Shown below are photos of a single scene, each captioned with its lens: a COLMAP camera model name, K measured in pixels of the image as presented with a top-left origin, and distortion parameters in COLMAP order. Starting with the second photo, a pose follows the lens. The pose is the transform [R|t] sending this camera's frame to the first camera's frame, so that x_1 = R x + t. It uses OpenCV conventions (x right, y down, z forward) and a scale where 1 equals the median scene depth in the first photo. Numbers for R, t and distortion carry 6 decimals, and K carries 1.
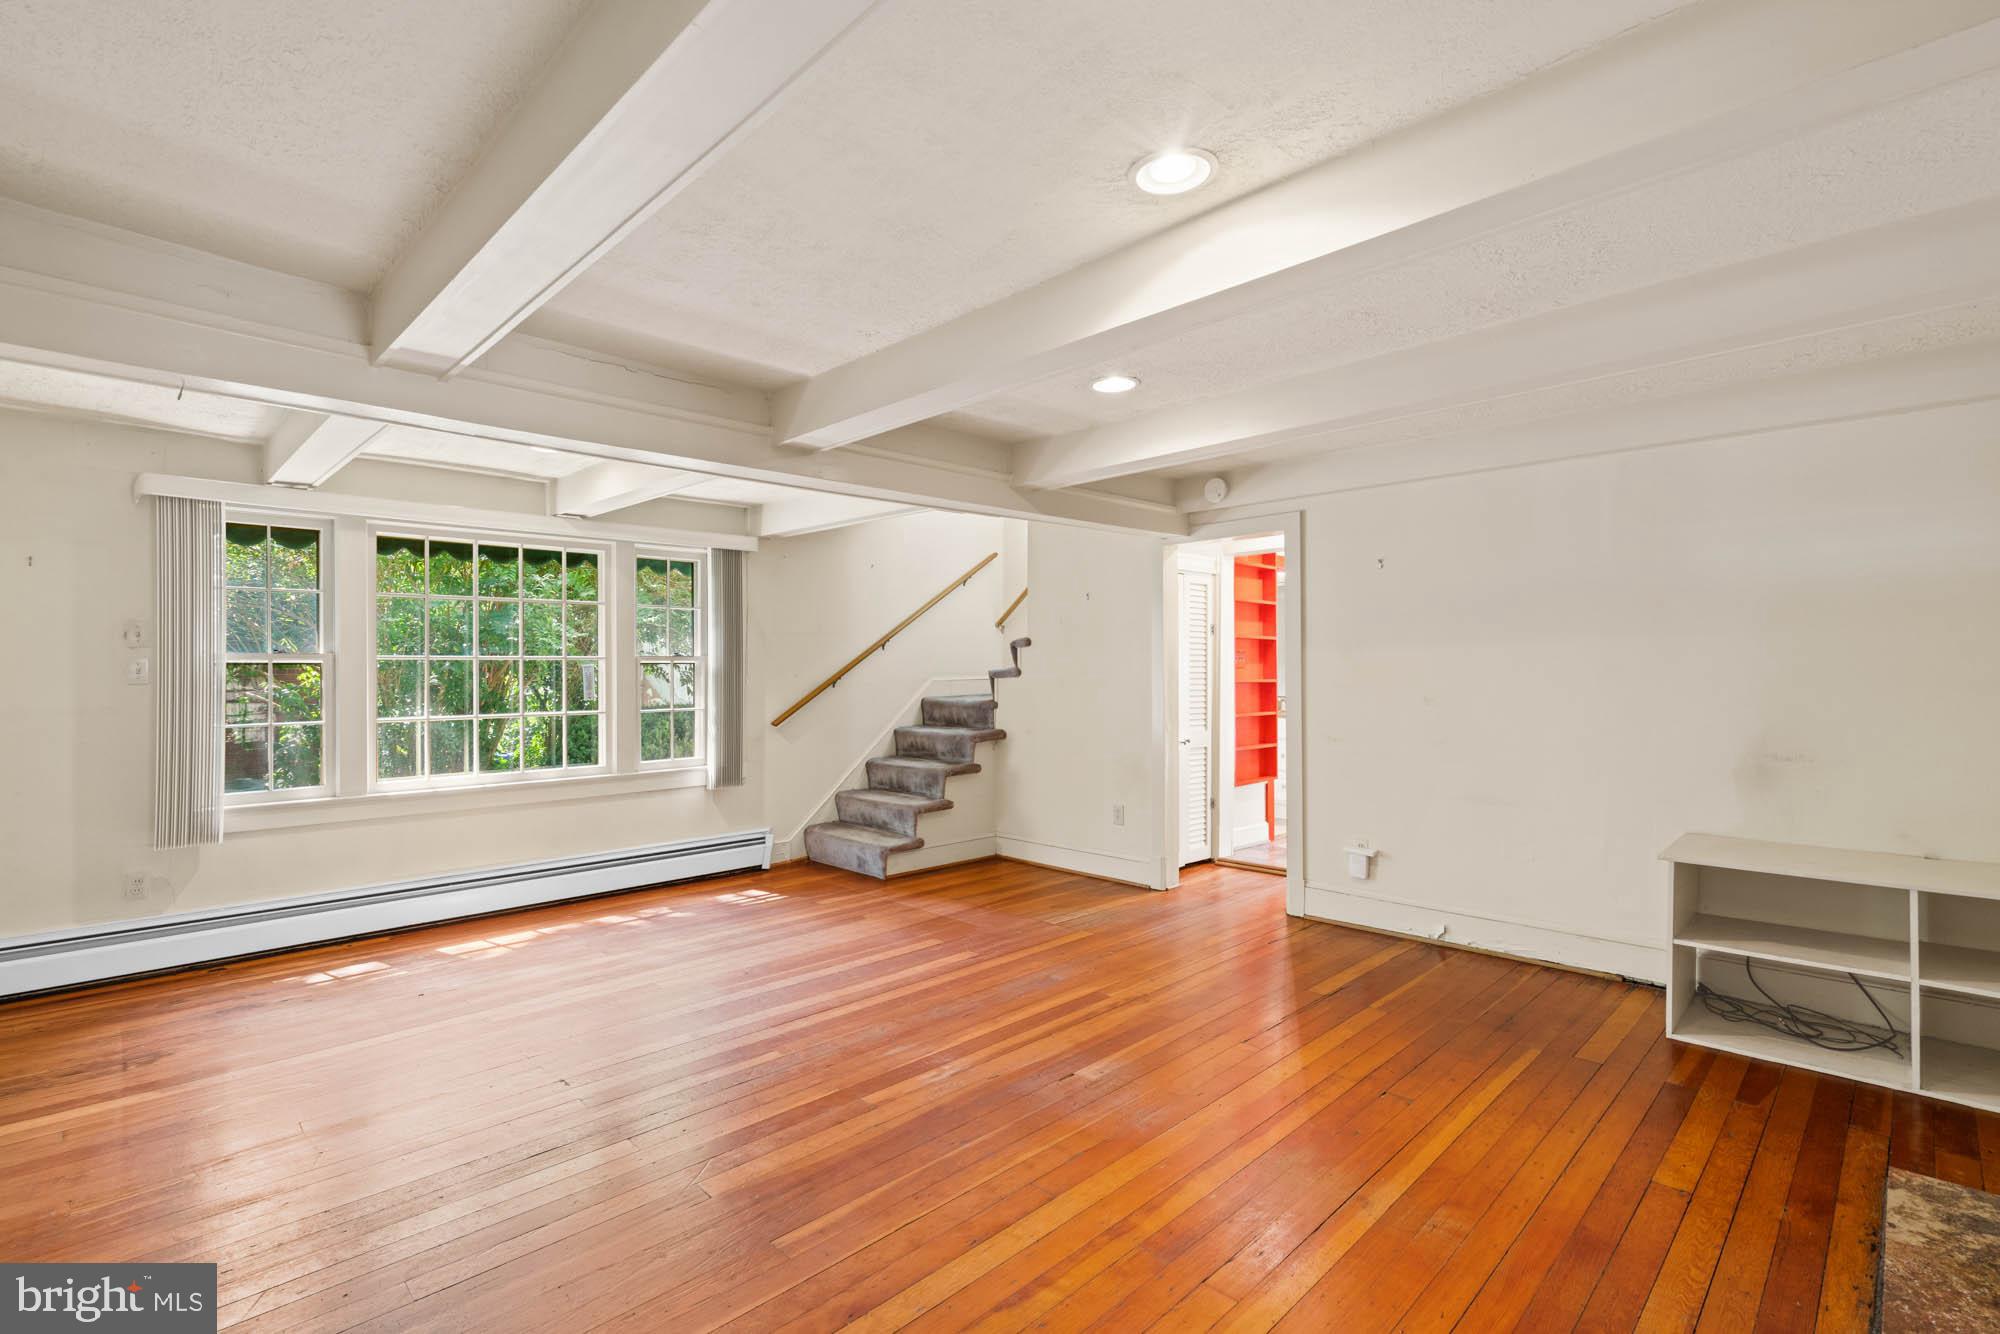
lens RADIAL K [[913.1, 0, 1000.0], [0, 913.1, 667.0], [0, 0, 1]] dist [-0.000287, 0.000686]
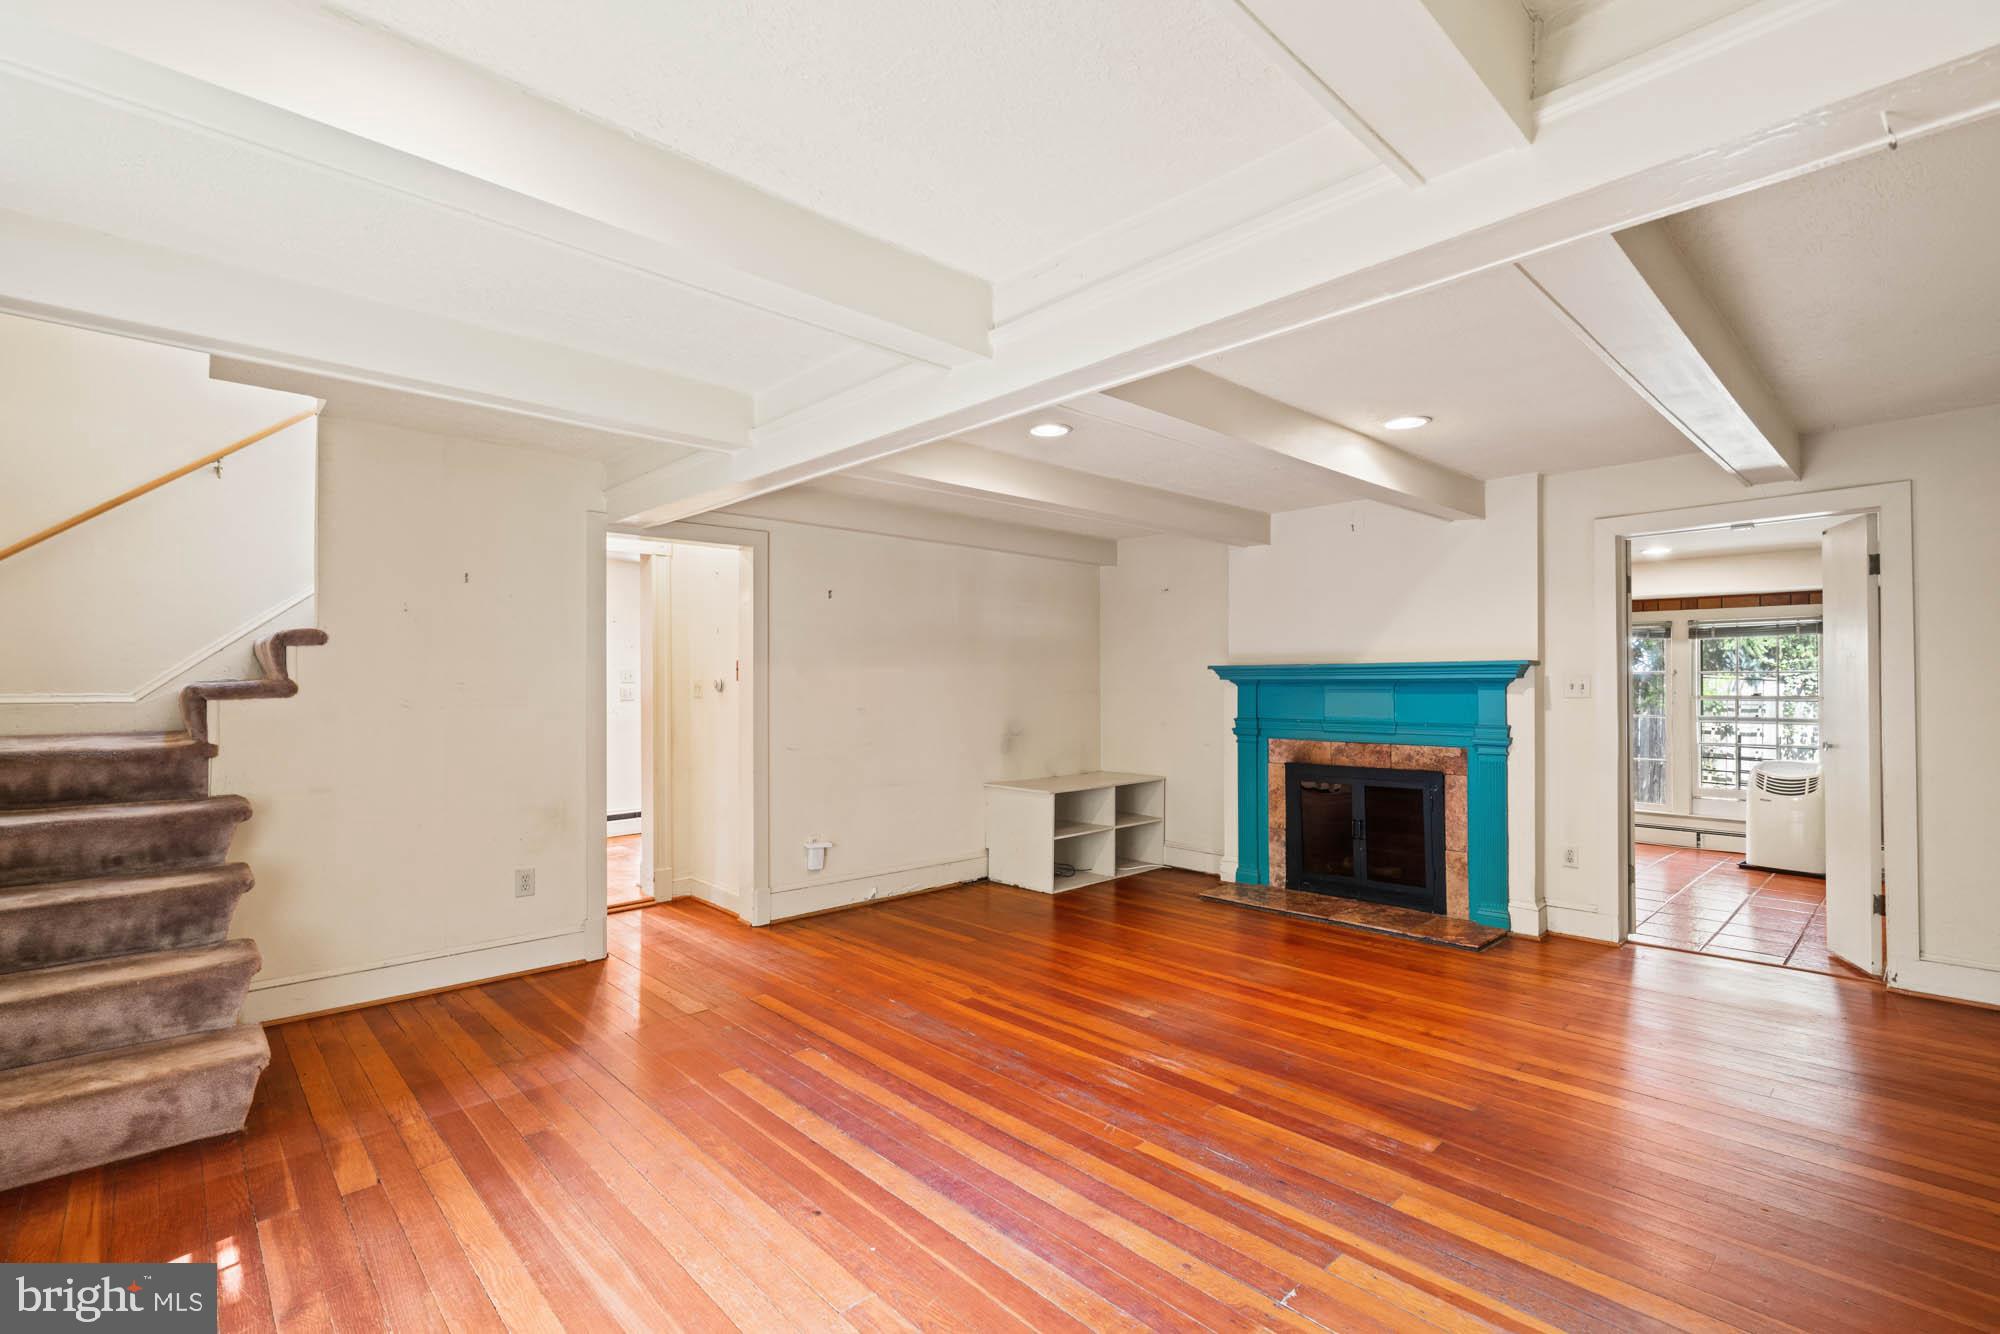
lens RADIAL K [[899.6, 0, 993.7], [0, 899.6, 666.0], [0, 0, 1]] dist [-0.017364, 0.013190]
pose [[0.039398, 0.026870, 0.998862, -0.936479], [0.000936, 0.999637, -0.026928, 0.013148], [-0.999223, 0.001995, 0.039359, 0.968280]]
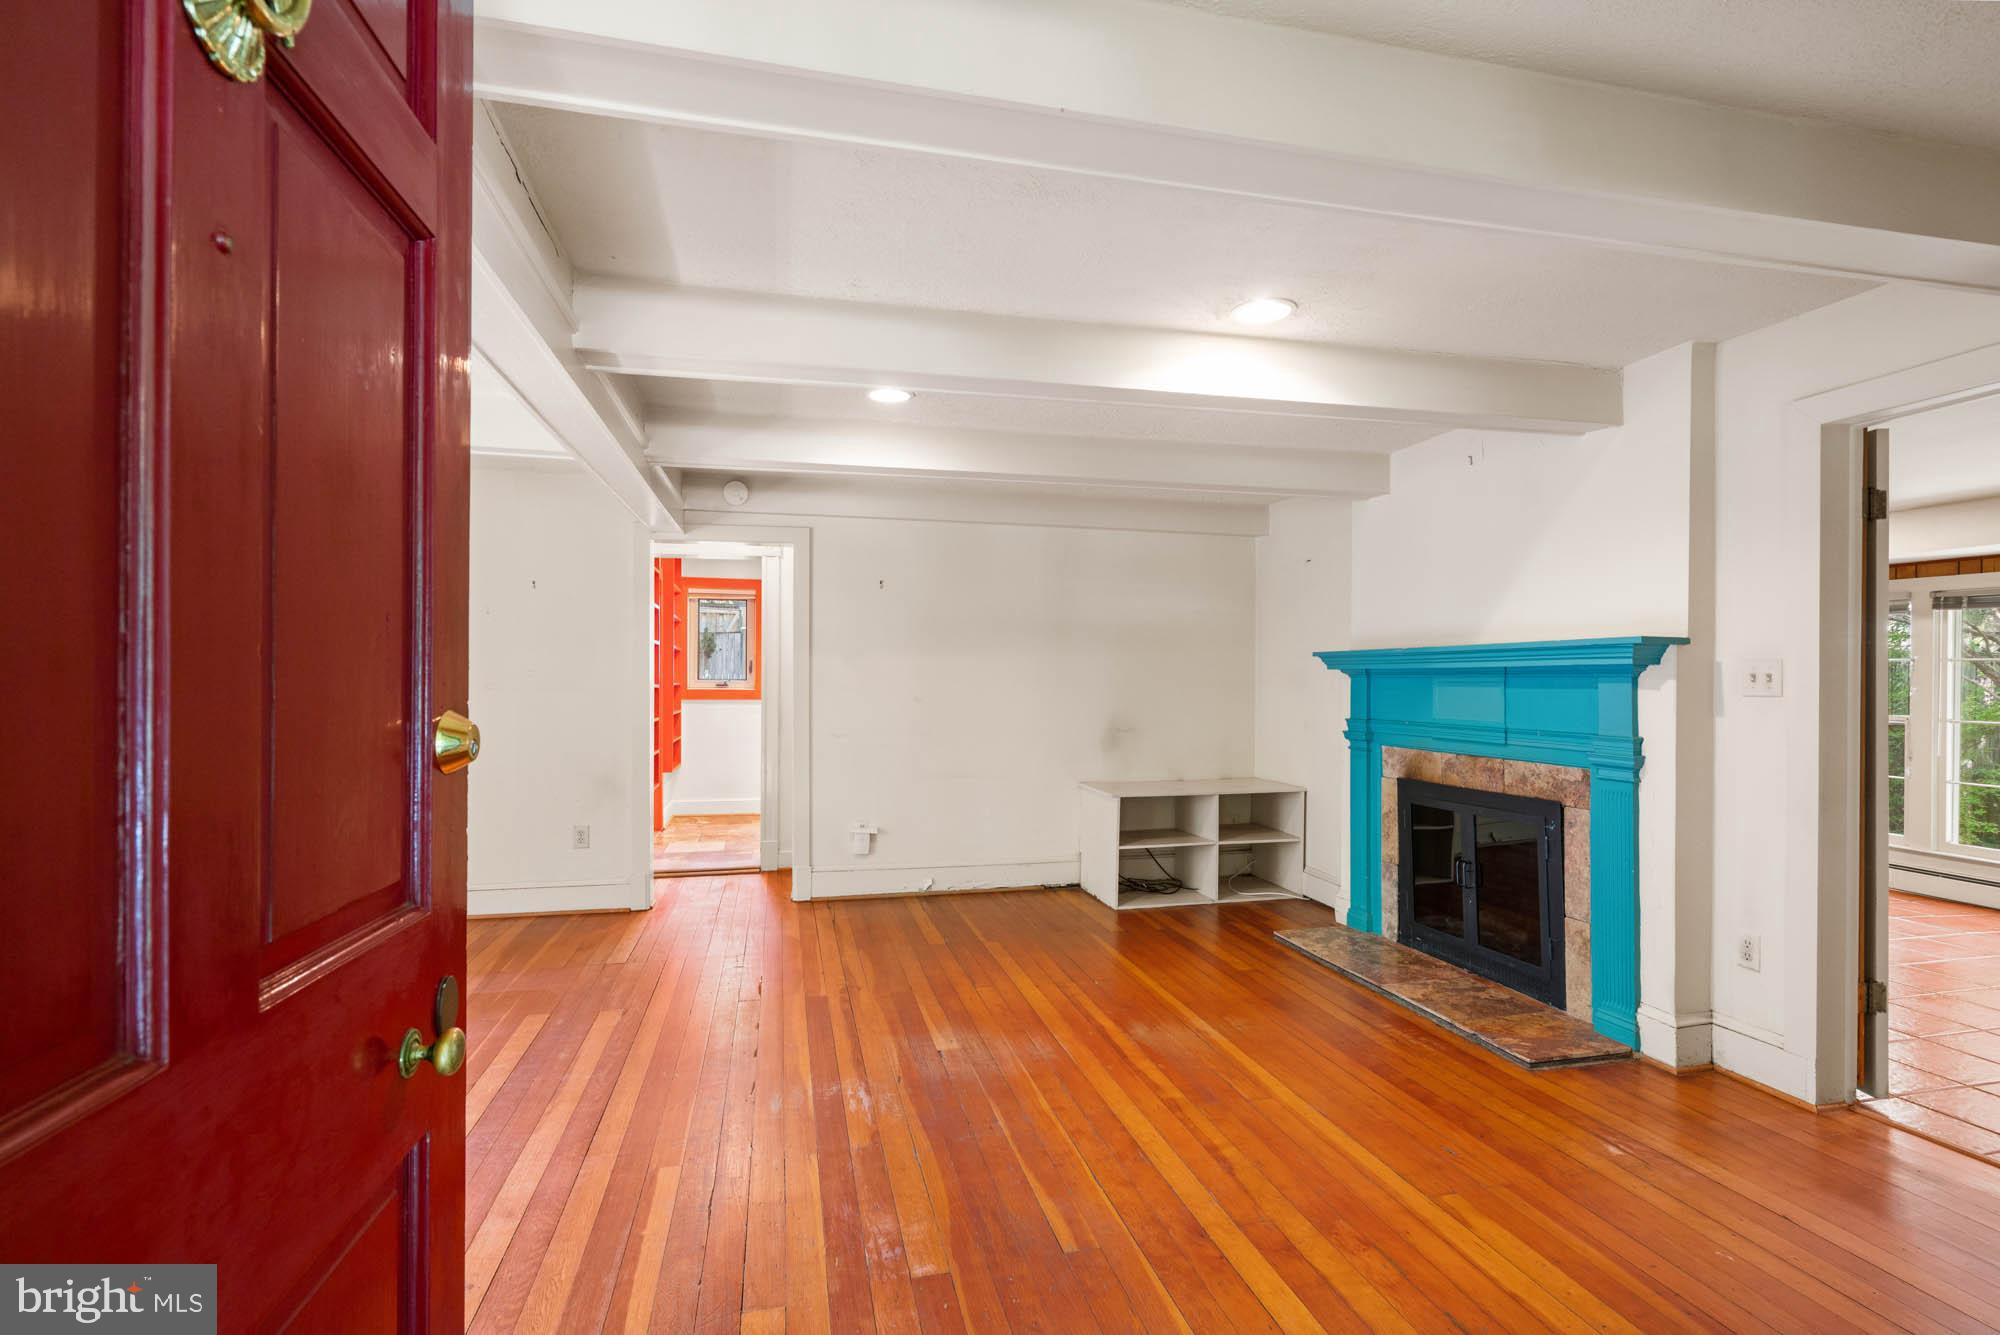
lens RADIAL K [[910.0, 0, 994.8], [0, 910.0, 674.0], [0, 0, 1]] dist [-0.003804, -0.000335]
pose [[0.526600, 0.012811, 0.850017, -0.656877], [-0.006755, 0.999918, -0.010886, 0.018592], [-0.850086, -0.000010, 0.526643, 0.329321]]
